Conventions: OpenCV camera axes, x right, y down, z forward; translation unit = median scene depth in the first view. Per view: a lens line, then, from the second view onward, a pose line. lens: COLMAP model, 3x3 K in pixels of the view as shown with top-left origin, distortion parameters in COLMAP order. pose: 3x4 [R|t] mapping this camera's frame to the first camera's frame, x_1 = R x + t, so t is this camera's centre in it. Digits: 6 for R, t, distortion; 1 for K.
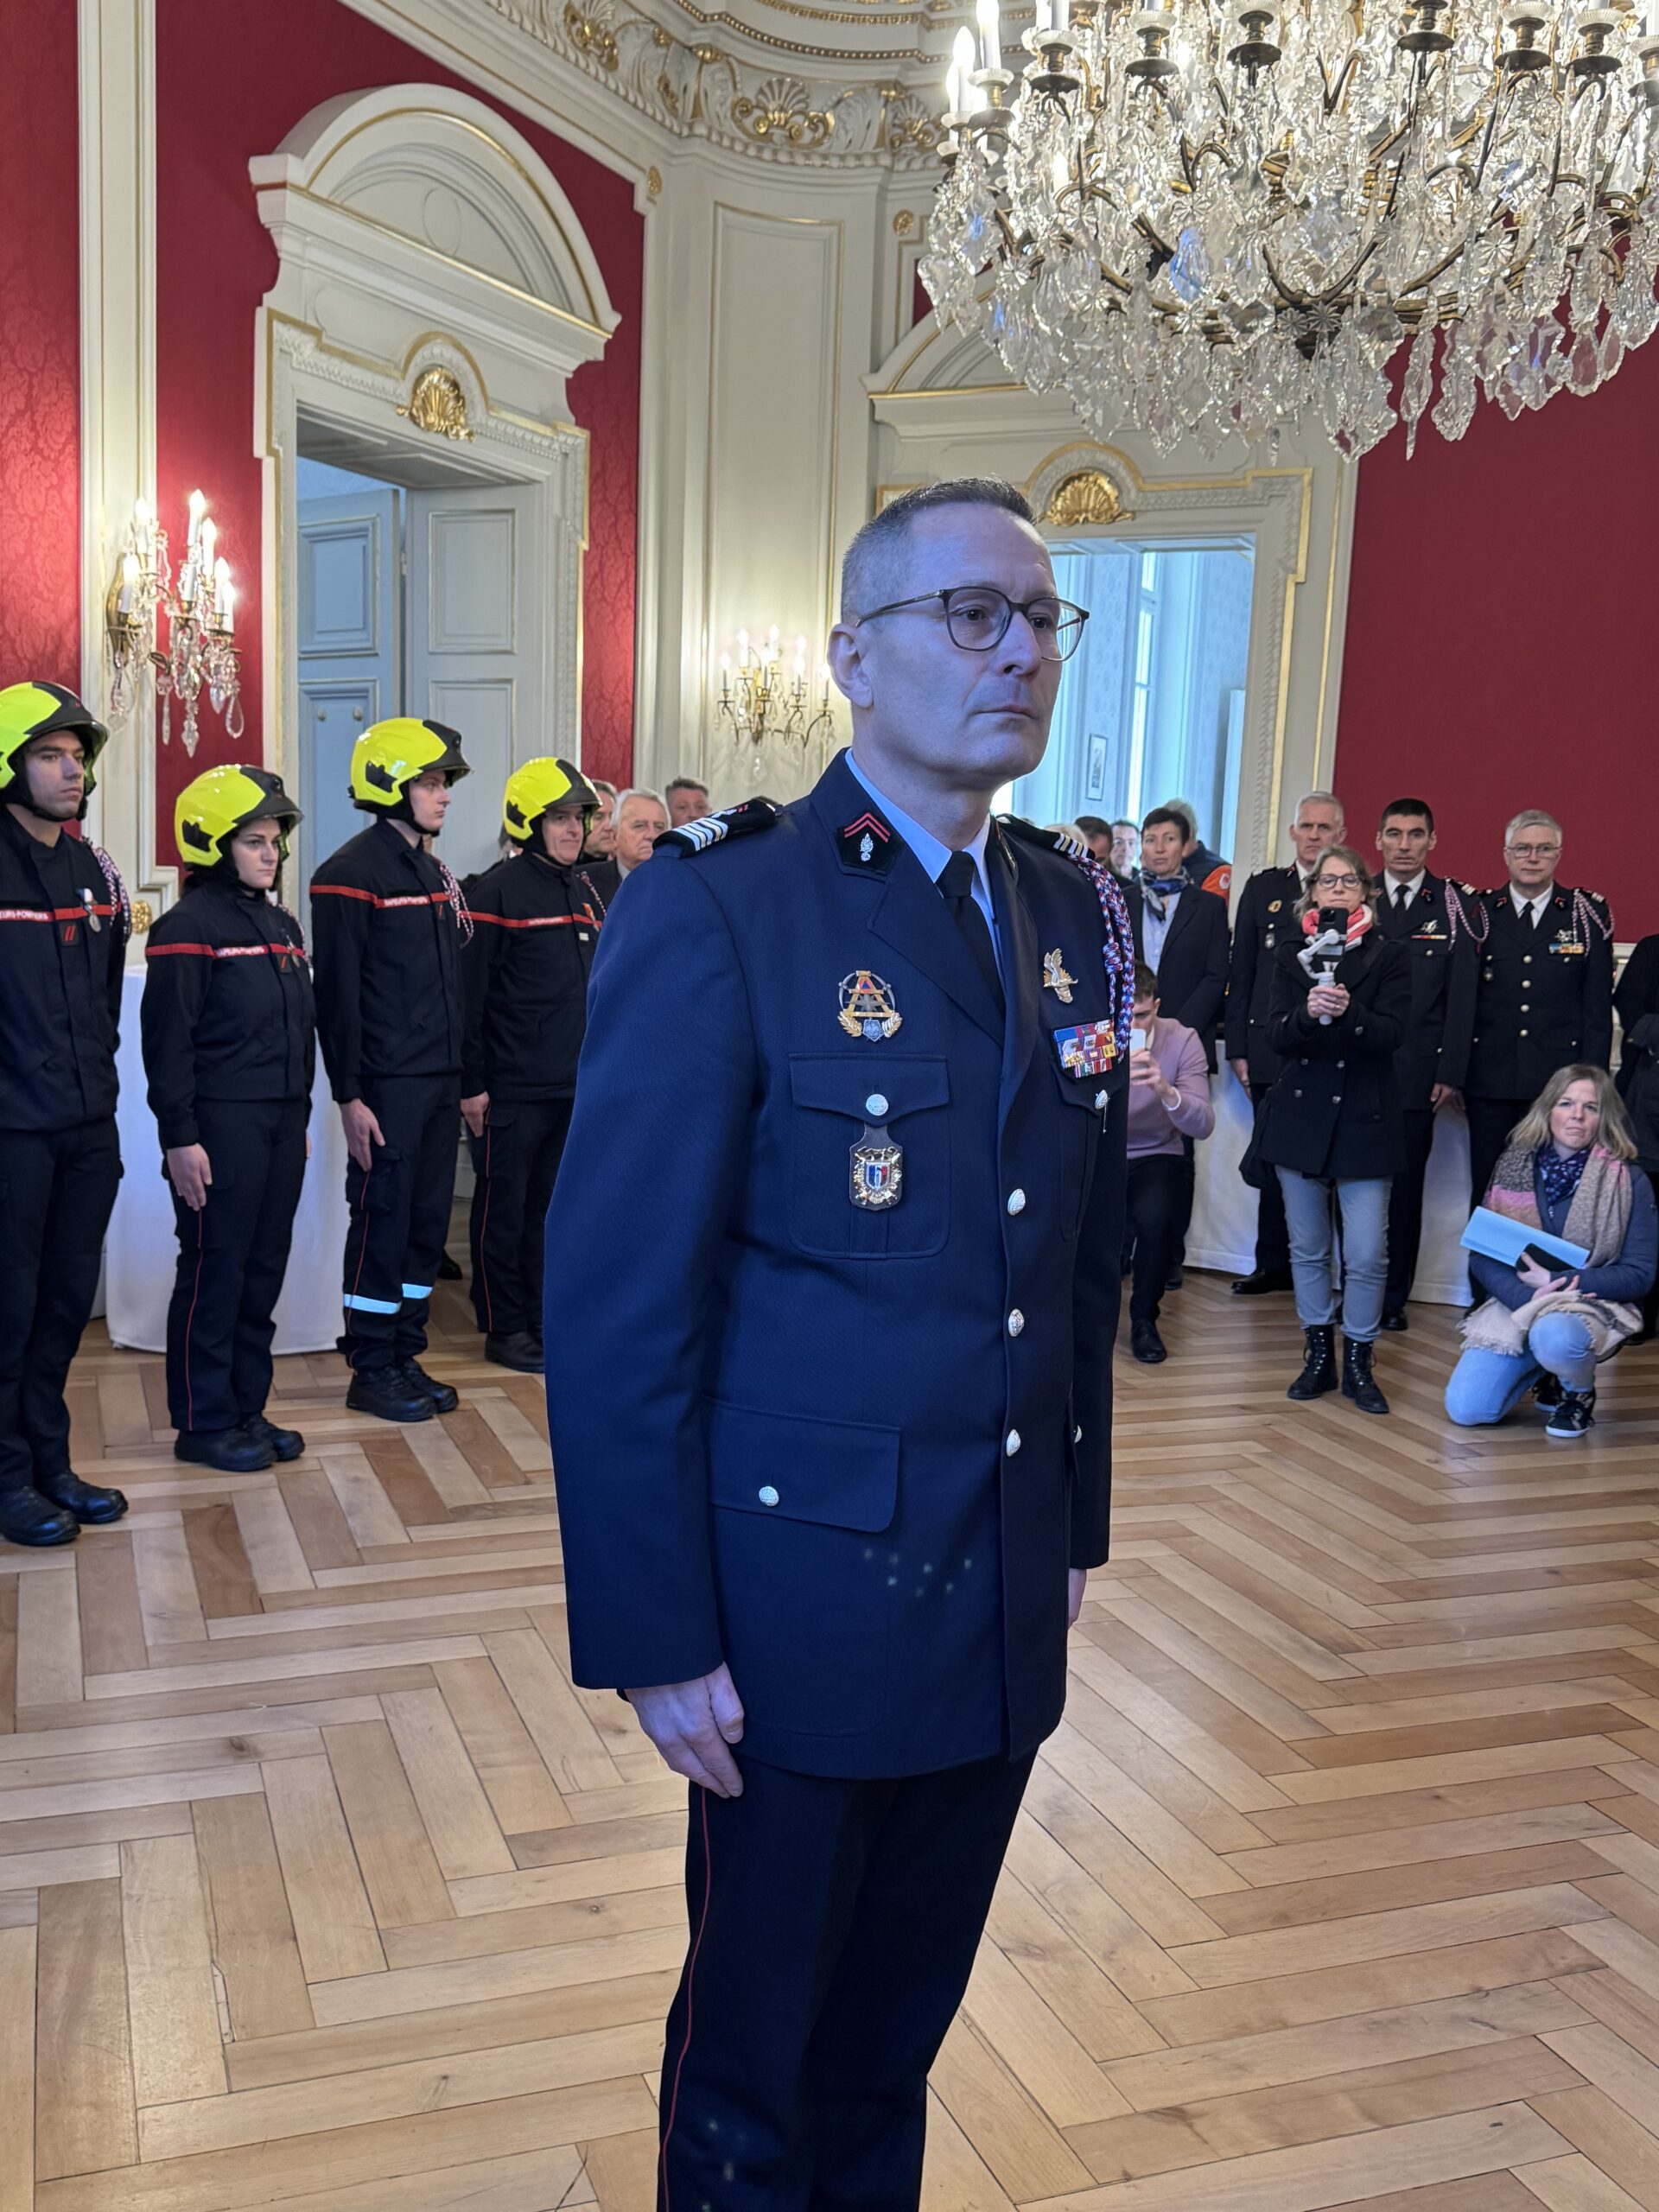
lens RADIAL K [[2191.7, 0, 819.6], [0, 2191.7, 1143.5], [0, 0, 1]] dist [0.026061, -0.010913]
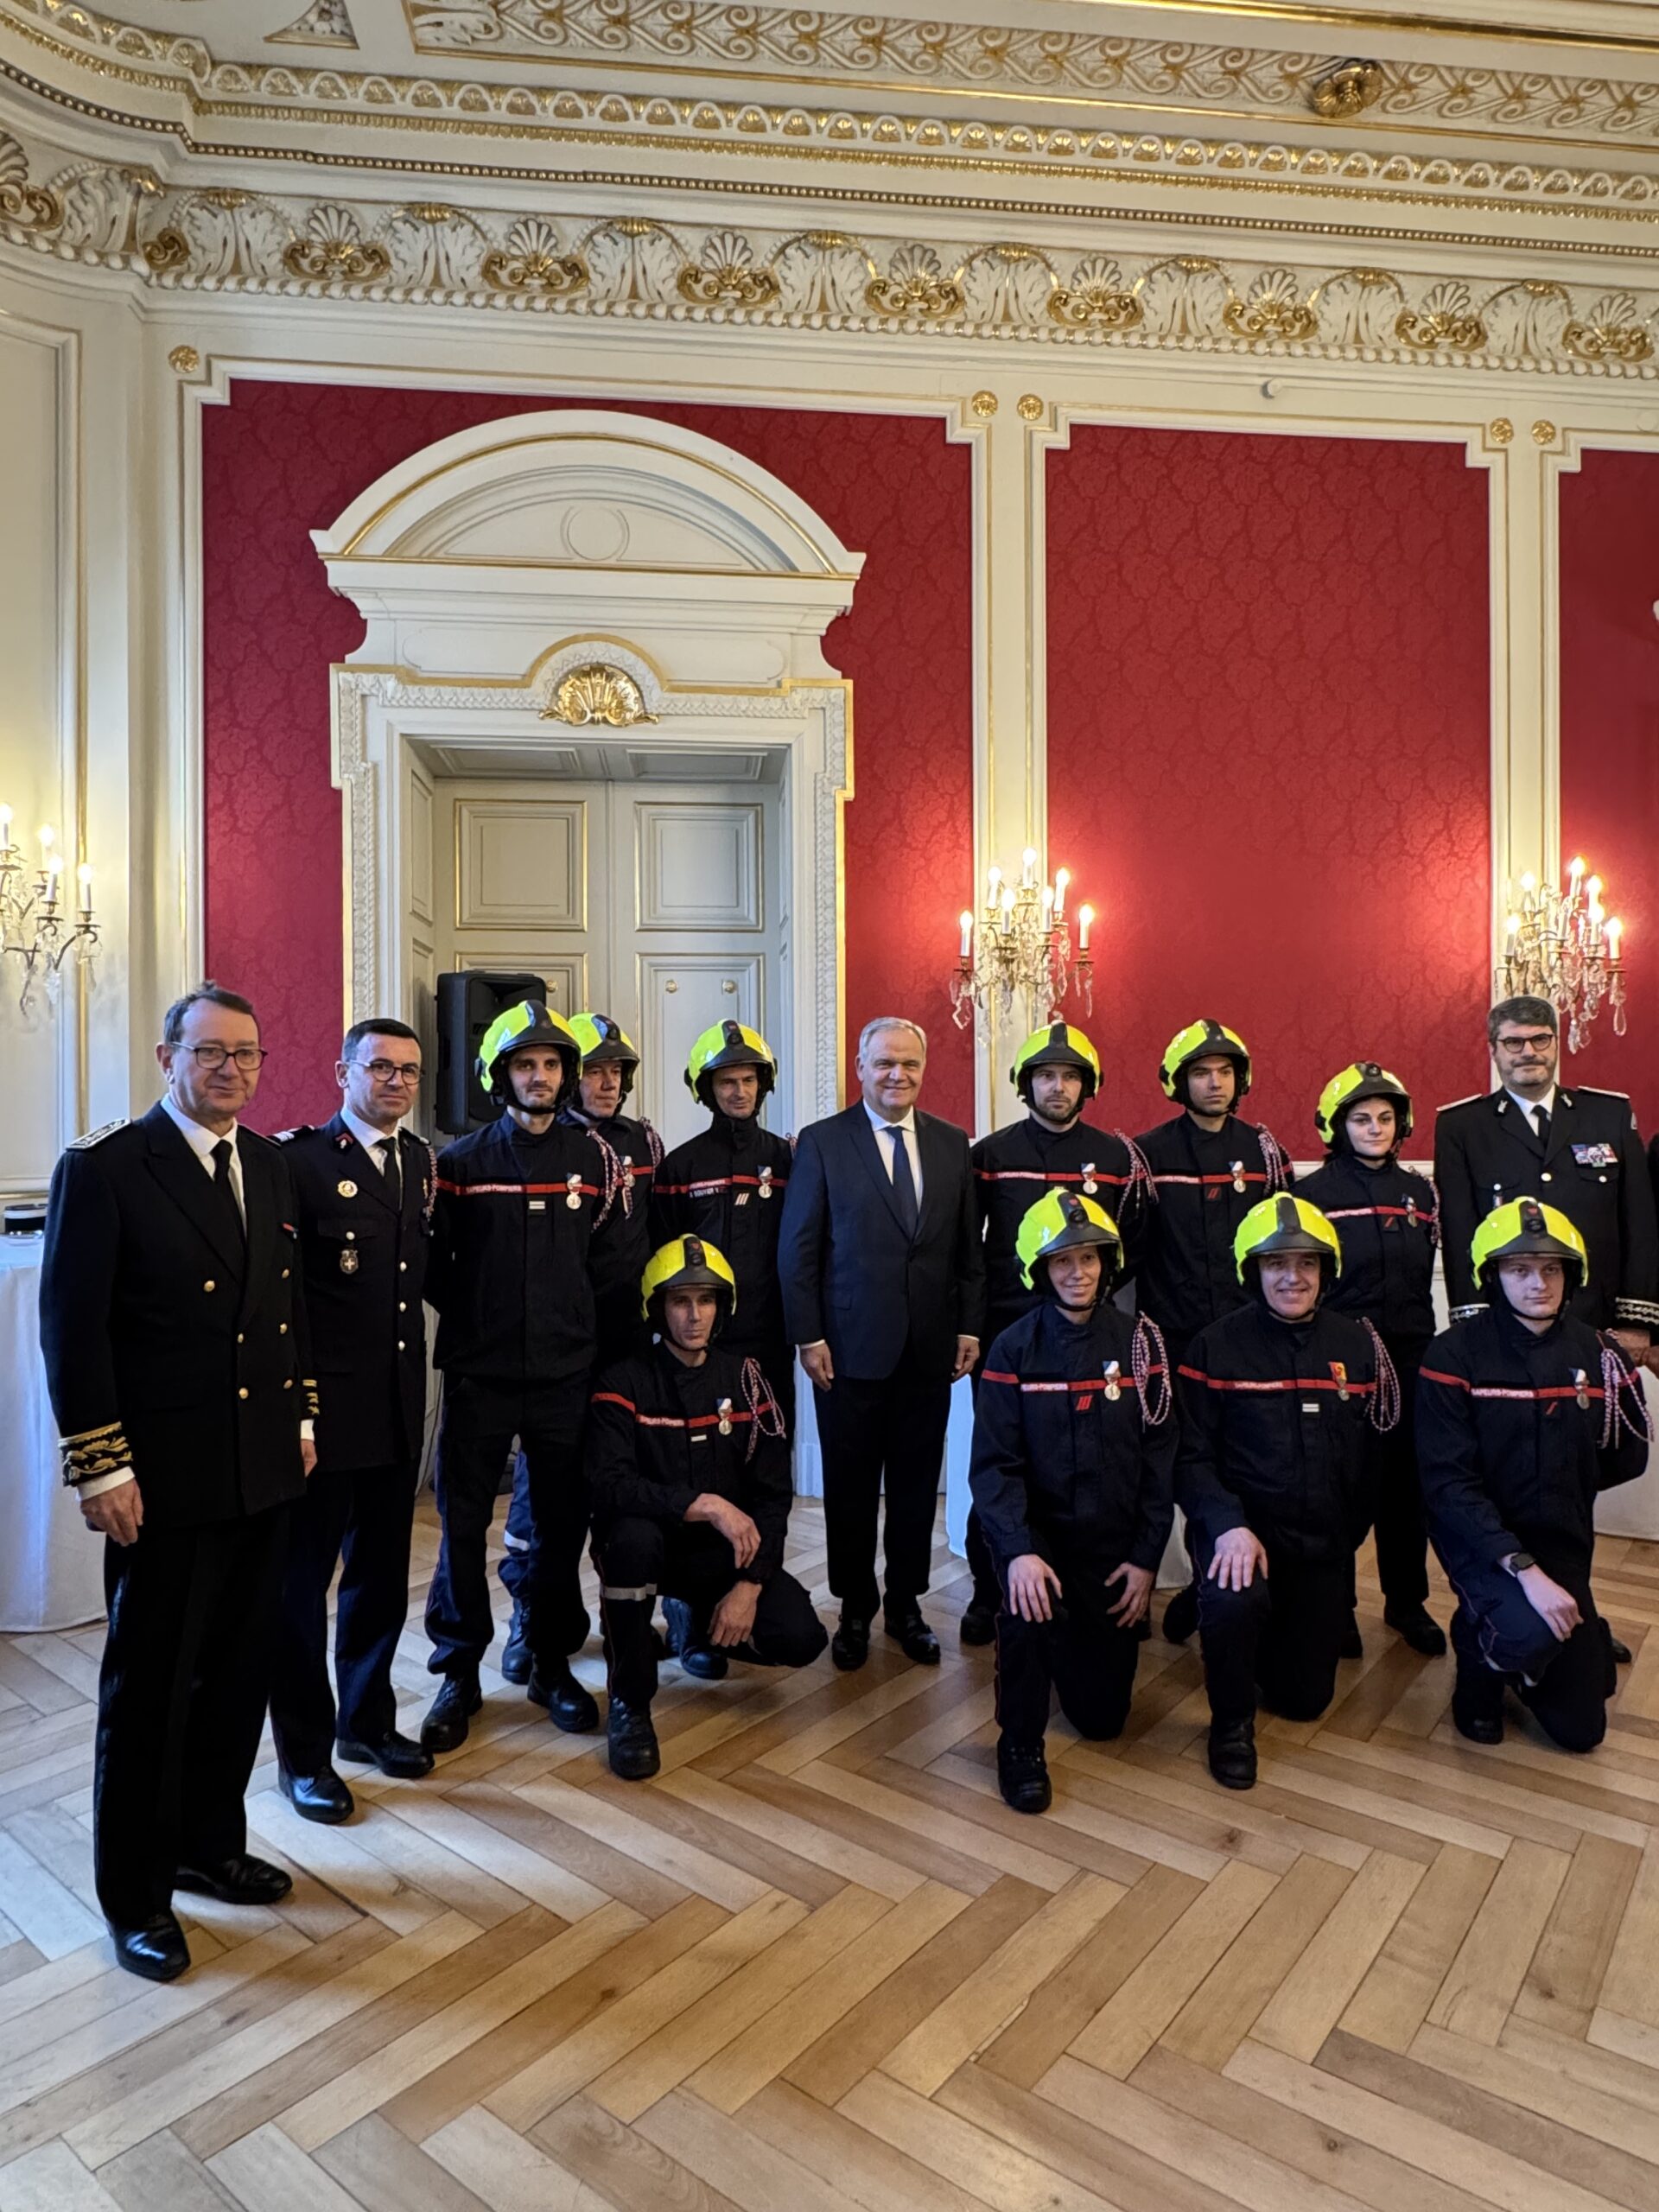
lens RADIAL K [[1334.1, 0, 829.5], [0, 1334.1, 1106.0], [0, 0, 1]] dist [-0.000774, 0.000647]
pose [[0.484181, -0.045556, -0.873781, 0.203026], [-0.086001, 0.991330, -0.099339, -0.030012], [0.870731, 0.123244, 0.476066, 0.252476]]
